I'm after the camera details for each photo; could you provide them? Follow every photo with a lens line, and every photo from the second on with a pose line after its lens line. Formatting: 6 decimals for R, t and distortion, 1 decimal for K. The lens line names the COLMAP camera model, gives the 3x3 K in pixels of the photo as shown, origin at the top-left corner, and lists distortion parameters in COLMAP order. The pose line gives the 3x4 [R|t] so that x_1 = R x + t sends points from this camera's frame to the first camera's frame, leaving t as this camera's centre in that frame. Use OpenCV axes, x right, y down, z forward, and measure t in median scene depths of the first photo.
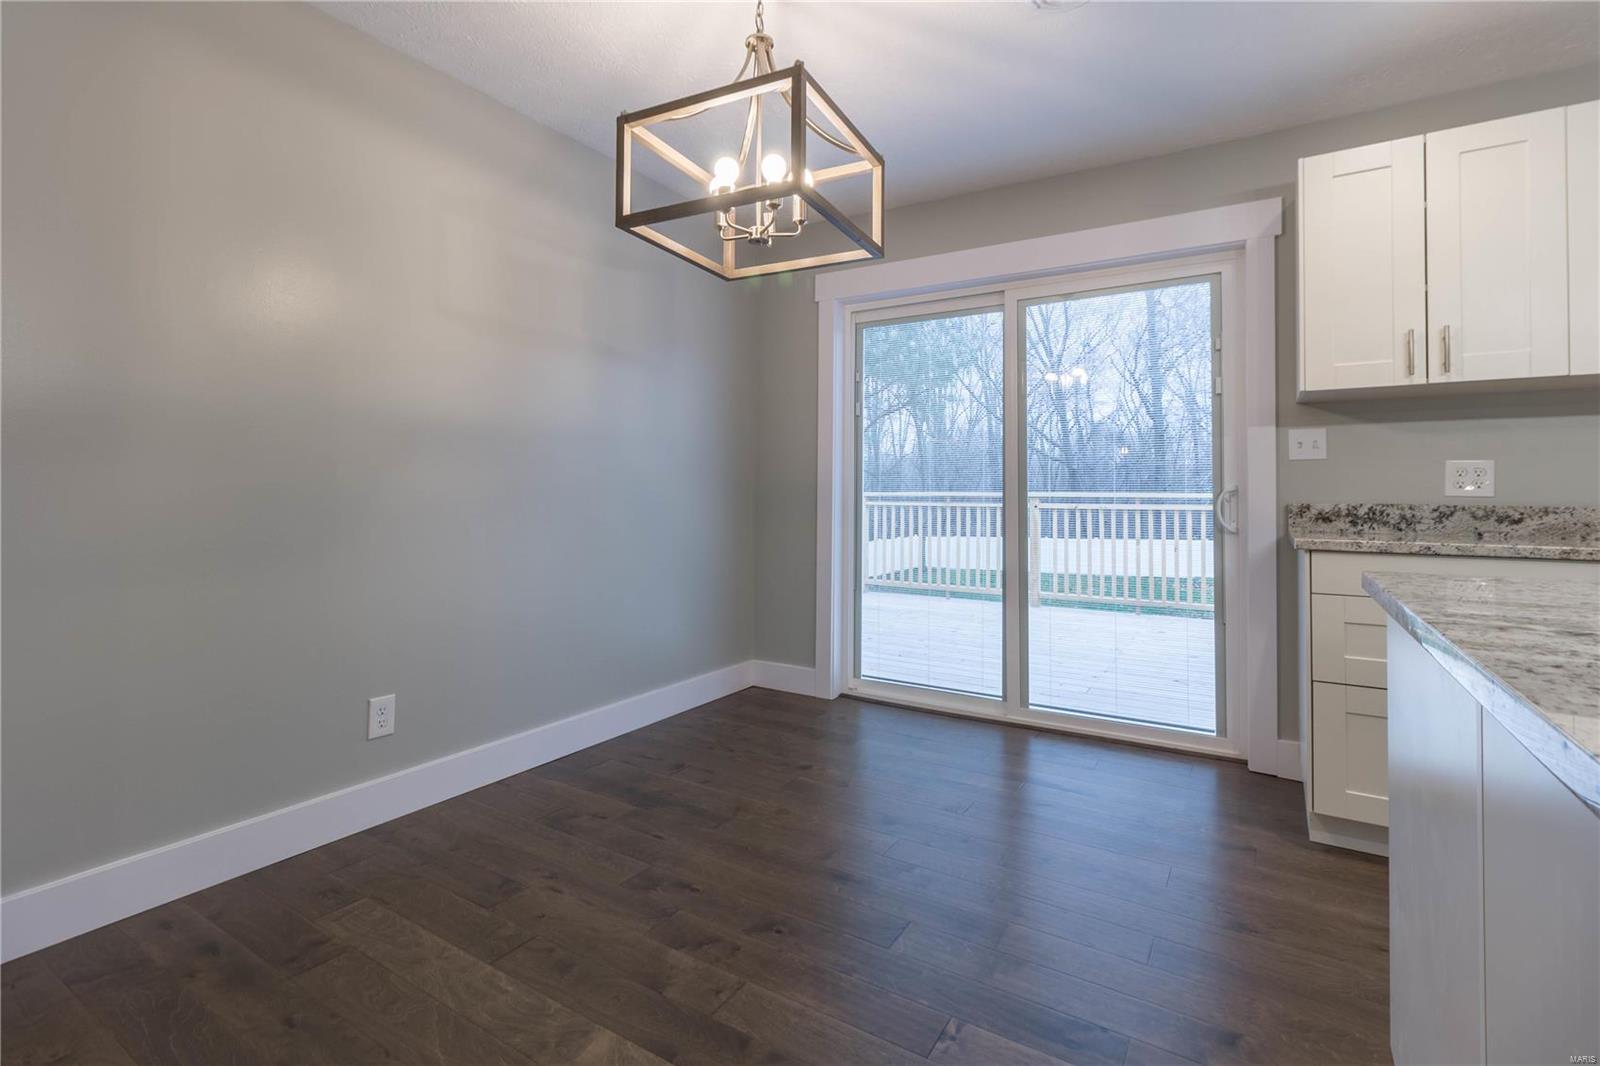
lens RADIAL K [[744.1, 0, 794.5], [0, 744.1, 480.4], [0, 0, 1]] dist [0.001490, -0.000145]
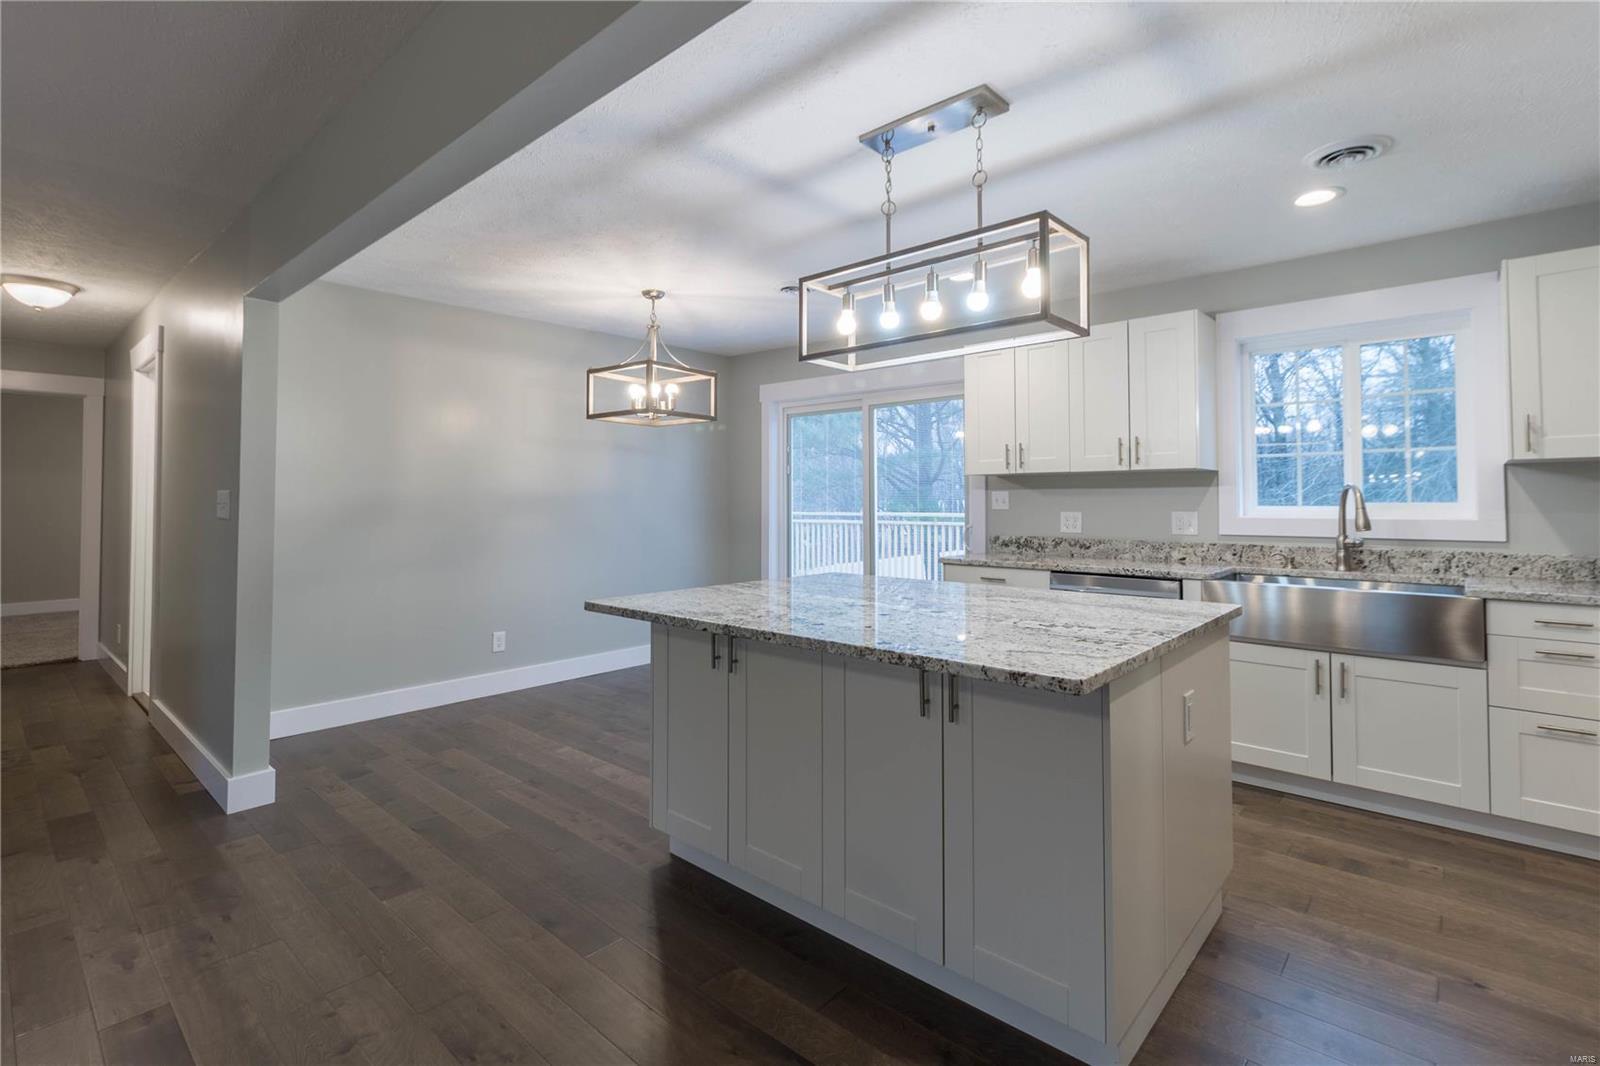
lens RADIAL K [[744.1, 0, 794.5], [0, 744.1, 480.4], [0, 0, 1]] dist [0.001490, -0.000145]
pose [[0.985218, -0.012427, -0.170856, 0.549143], [0.011000, 0.999896, -0.009301, -0.089285], [0.170954, 0.007284, 0.985252, -0.803684]]
